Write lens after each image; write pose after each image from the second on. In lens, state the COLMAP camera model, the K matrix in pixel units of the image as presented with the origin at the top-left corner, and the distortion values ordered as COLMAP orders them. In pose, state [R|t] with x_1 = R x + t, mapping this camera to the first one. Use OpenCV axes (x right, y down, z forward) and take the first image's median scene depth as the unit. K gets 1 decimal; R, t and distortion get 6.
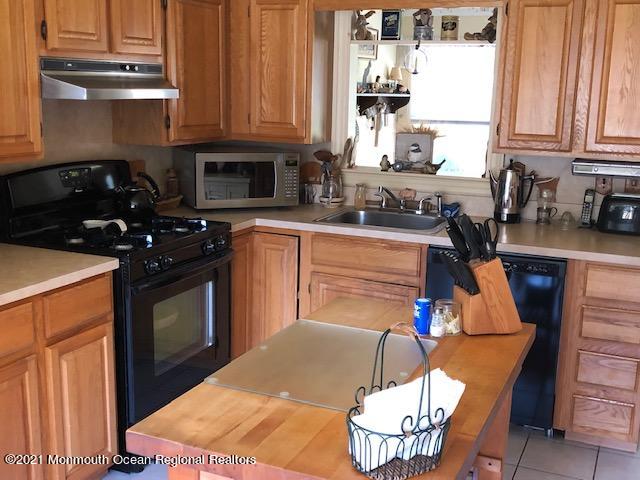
lens RADIAL K [[748.9, 0, 320.1], [0, 748.9, 240.3], [0, 0, 1]] dist [0.011401, 0.000000]
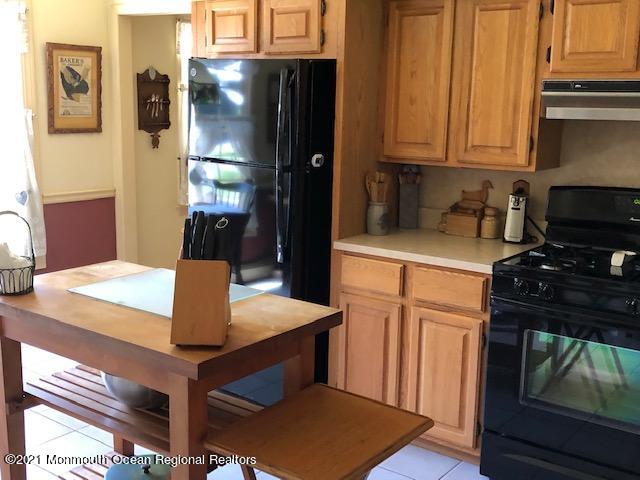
lens RADIAL K [[748.9, 0, 319.8], [0, 748.9, 239.9], [0, 0, 1]] dist [0.011401, 0.000000]
pose [[-0.219944, 0.151400, -0.963692, 0.492557], [-0.225819, 0.953148, 0.201282, -0.103609], [0.949015, 0.261891, -0.175450, 0.582036]]
